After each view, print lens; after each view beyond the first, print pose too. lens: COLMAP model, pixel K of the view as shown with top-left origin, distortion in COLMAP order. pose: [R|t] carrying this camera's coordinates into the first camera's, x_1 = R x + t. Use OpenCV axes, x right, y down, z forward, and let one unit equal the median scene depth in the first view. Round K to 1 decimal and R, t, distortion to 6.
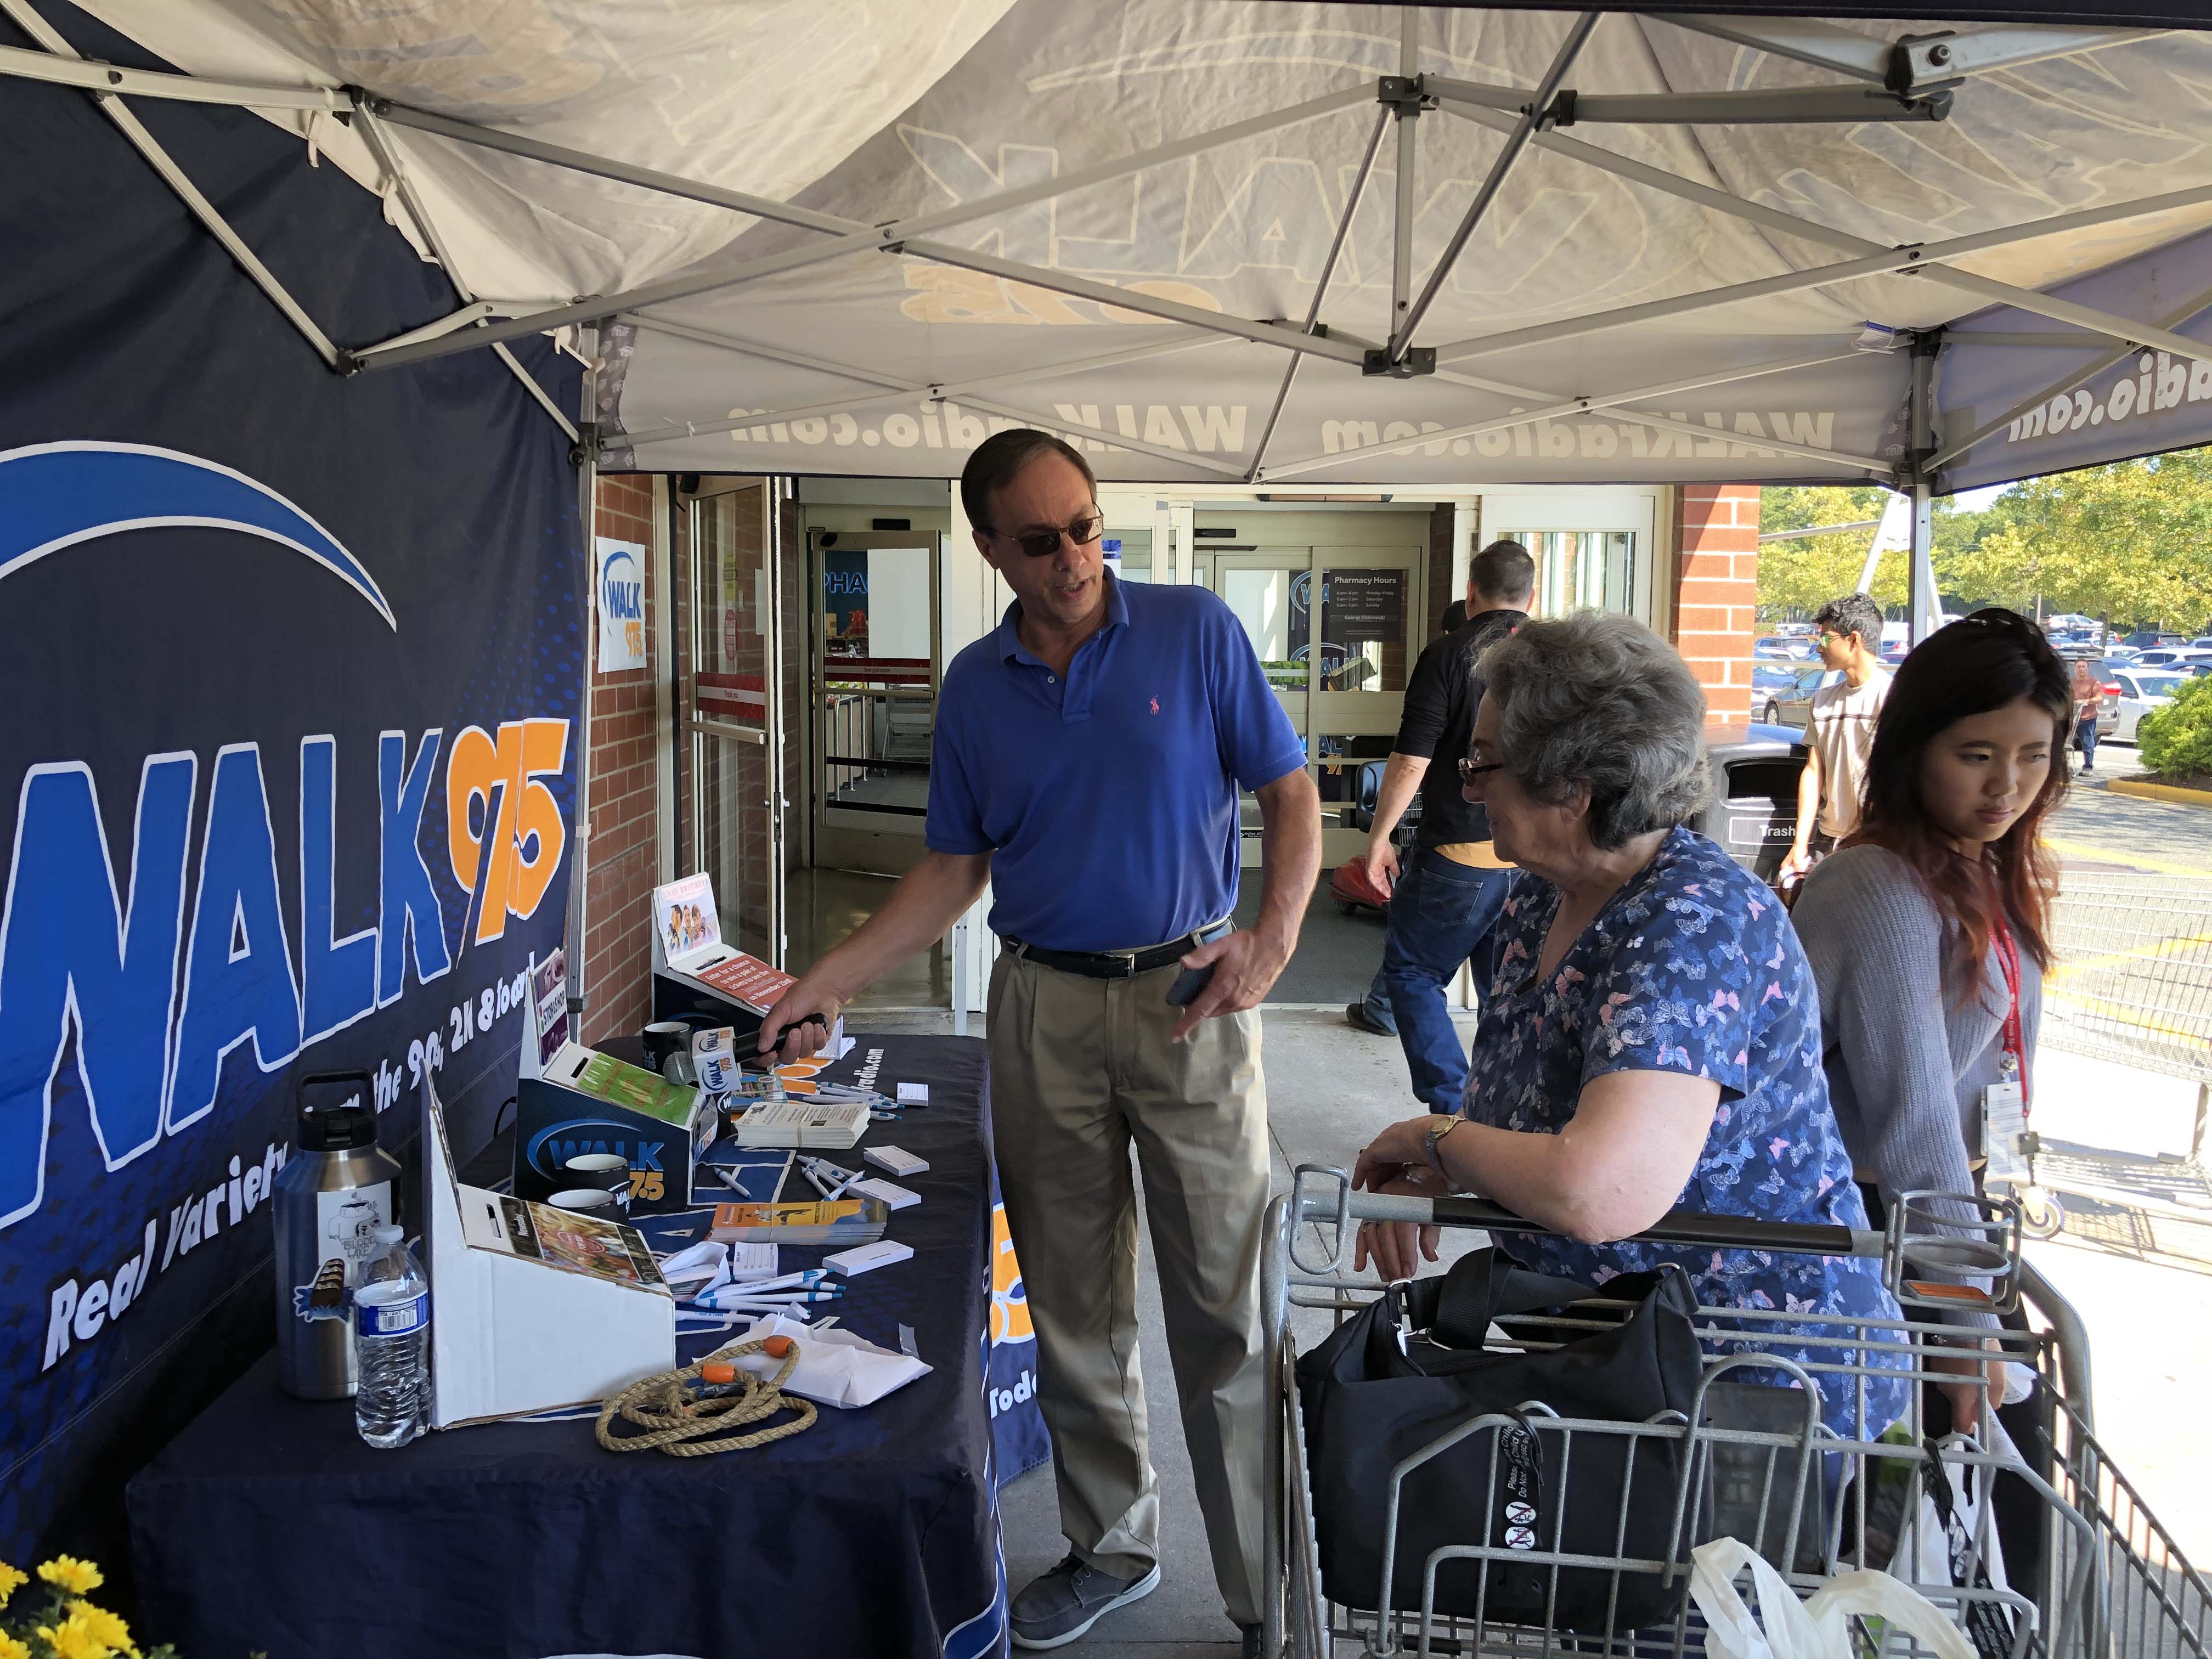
lens RADIAL K [[1801.2, 0, 1138.0], [0, 1801.2, 825.2], [0, 0, 1]] dist [-0.007580, -0.005393]
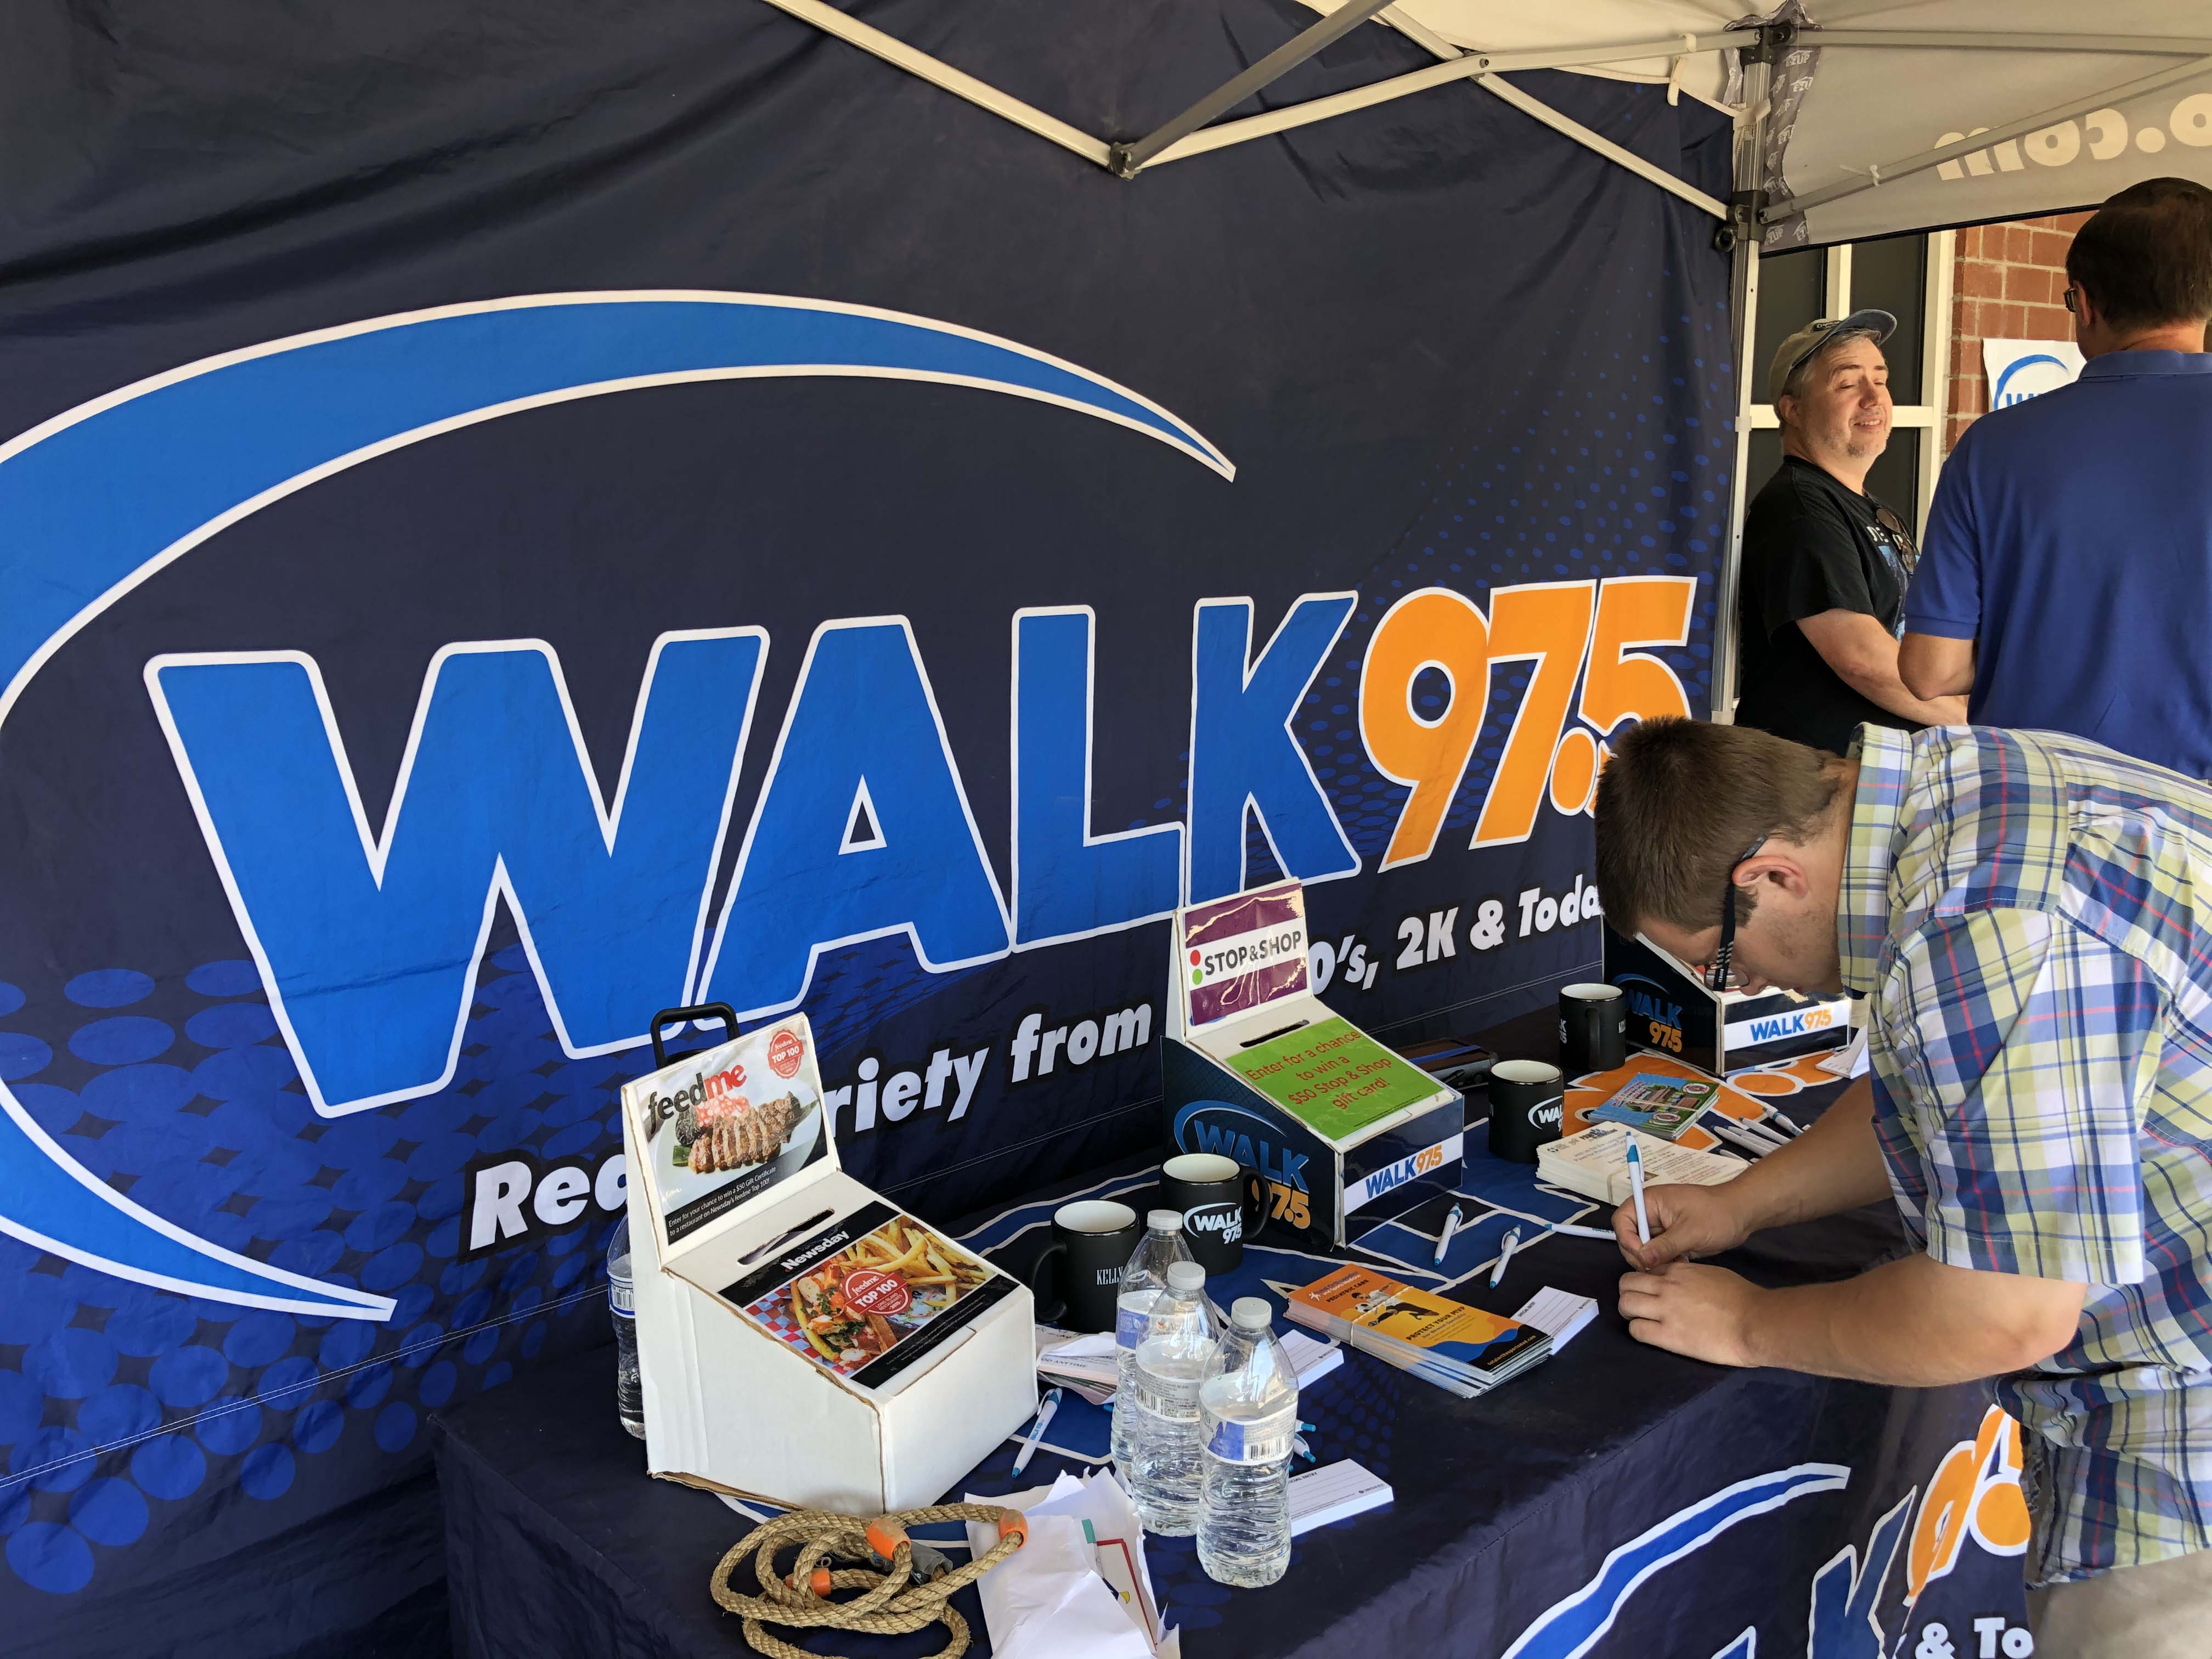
lens RADIAL K [[1816.2, 0, 1105.3], [0, 1816.2, 800.0], [0, 0, 1]] dist [0.058302, -0.054823]
pose [[0.613883, 0.092608, -0.783946, 0.261056], [-0.039839, 0.995464, 0.086398, -0.031139], [0.788391, -0.021806, 0.614788, 0.451428]]
